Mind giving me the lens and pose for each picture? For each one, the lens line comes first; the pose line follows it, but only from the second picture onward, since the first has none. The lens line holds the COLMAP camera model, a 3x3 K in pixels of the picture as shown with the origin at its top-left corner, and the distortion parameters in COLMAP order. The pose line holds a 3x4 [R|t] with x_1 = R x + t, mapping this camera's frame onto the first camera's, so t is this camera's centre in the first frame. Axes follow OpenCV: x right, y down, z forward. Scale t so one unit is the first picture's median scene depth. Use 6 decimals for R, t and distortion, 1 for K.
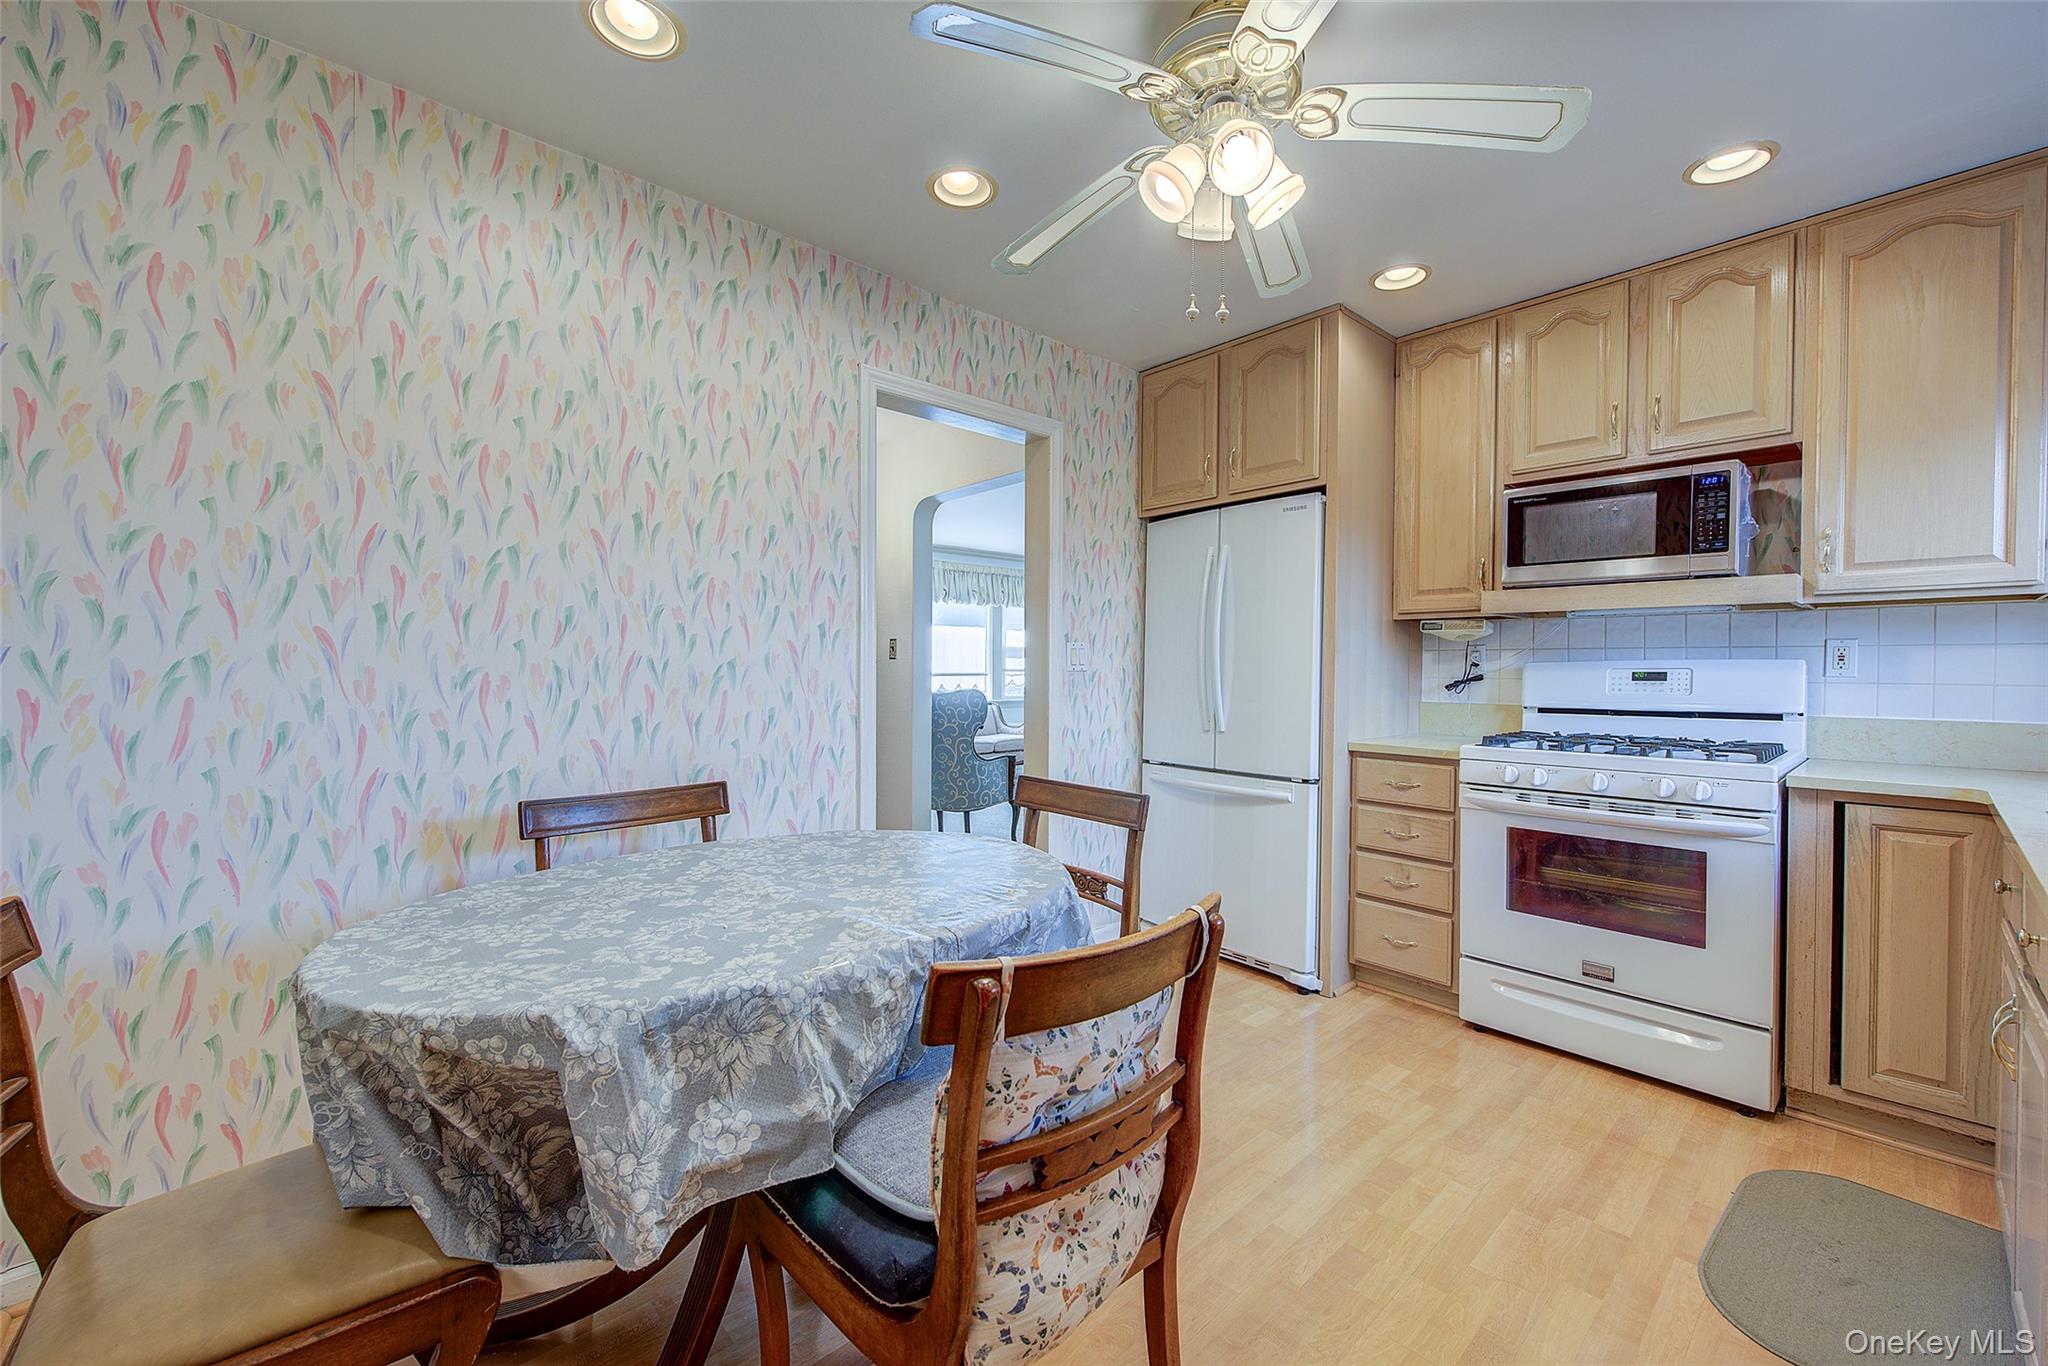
lens RADIAL K [[815.7, 0, 1031.9], [0, 815.7, 676.7], [0, 0, 1]] dist [-0.001005, -0.000430]
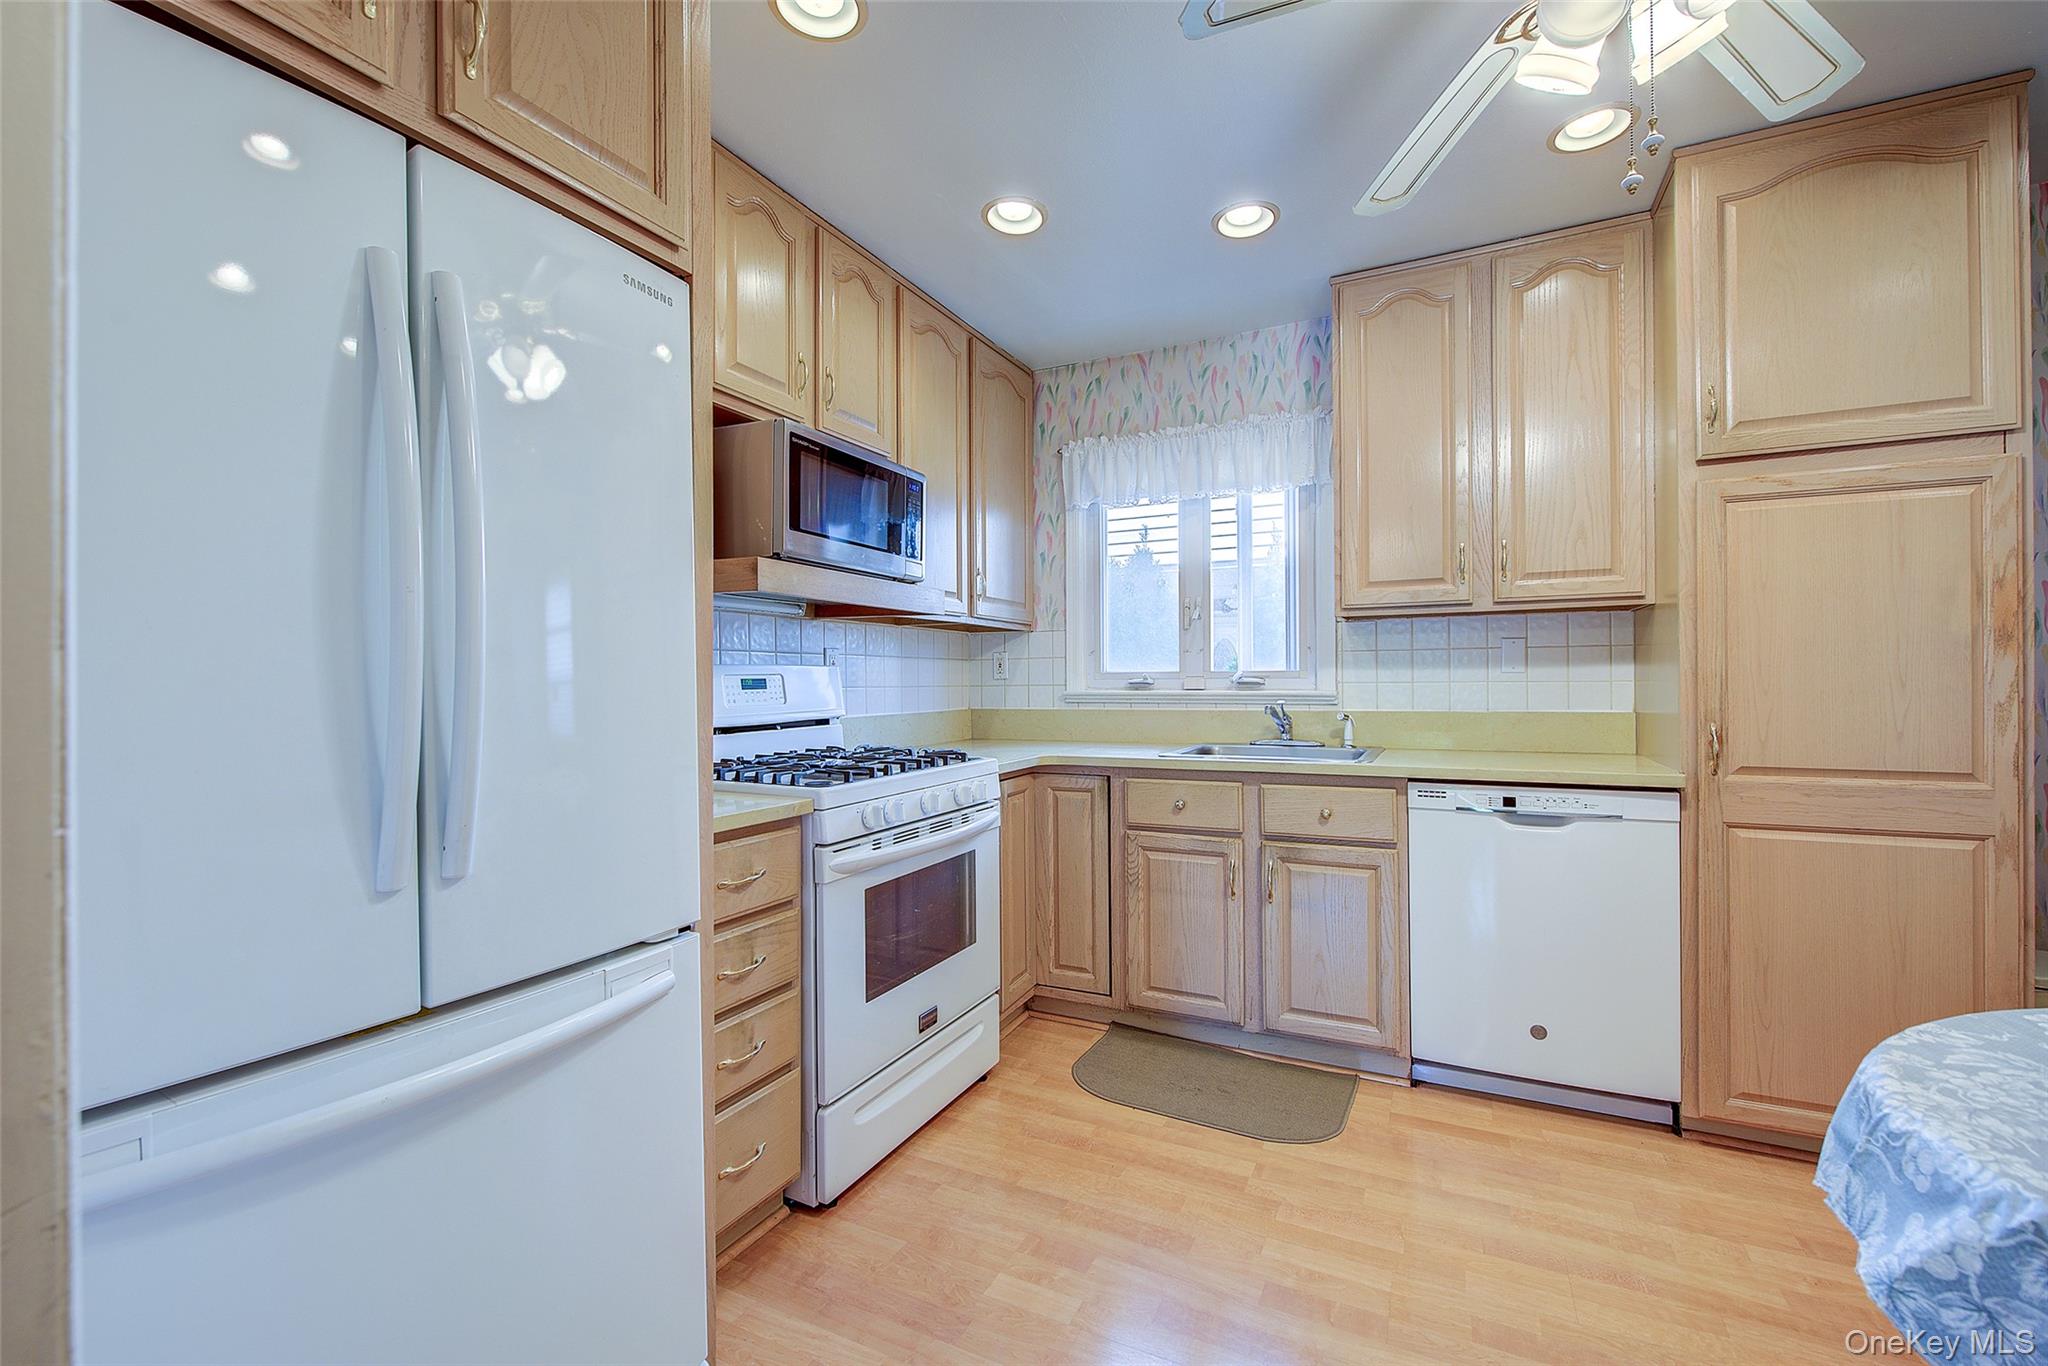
lens RADIAL K [[862.3, 0, 1013.6], [0, 862.3, 682.4], [0, 0, 1]] dist [0.002070, 0.000079]
pose [[-0.363288, -0.005945, 0.931658, -0.195750], [0.007999, 0.999923, 0.009500, -0.009216], [-0.931643, 0.010903, -0.363212, 1.214903]]
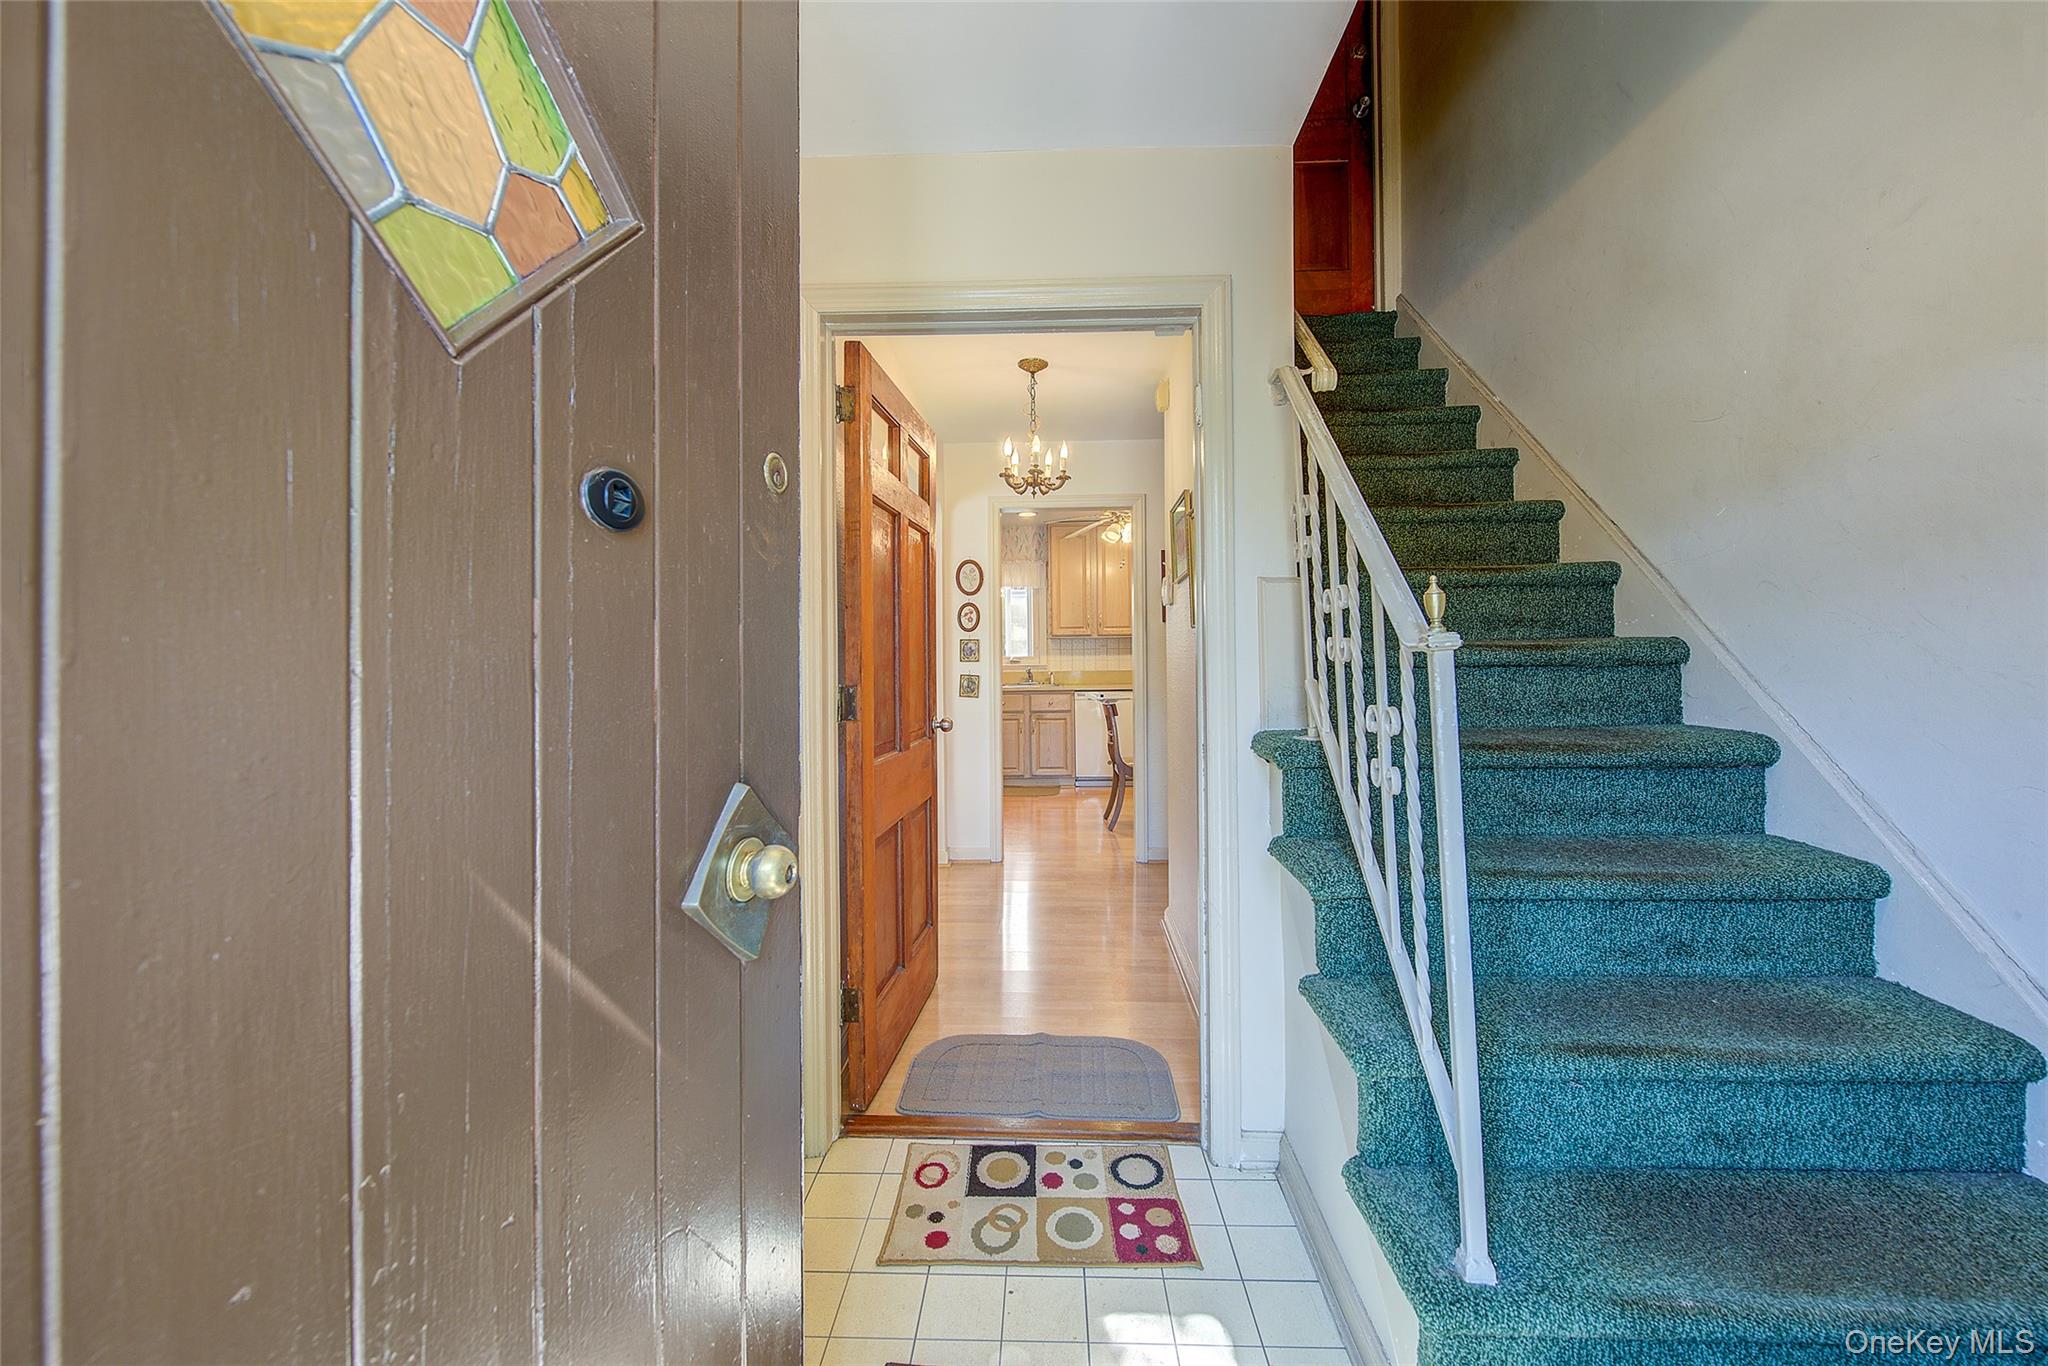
lens RADIAL K [[815.7, 0, 1028.2], [0, 815.7, 678.7], [0, 0, 1]] dist [-0.001005, -0.000430]
pose [[-0.727312, -0.025274, 0.685842, -1.442298], [0.008239, 0.998928, 0.045548, -0.071950], [-0.686258, 0.038778, -0.726324, 2.817512]]
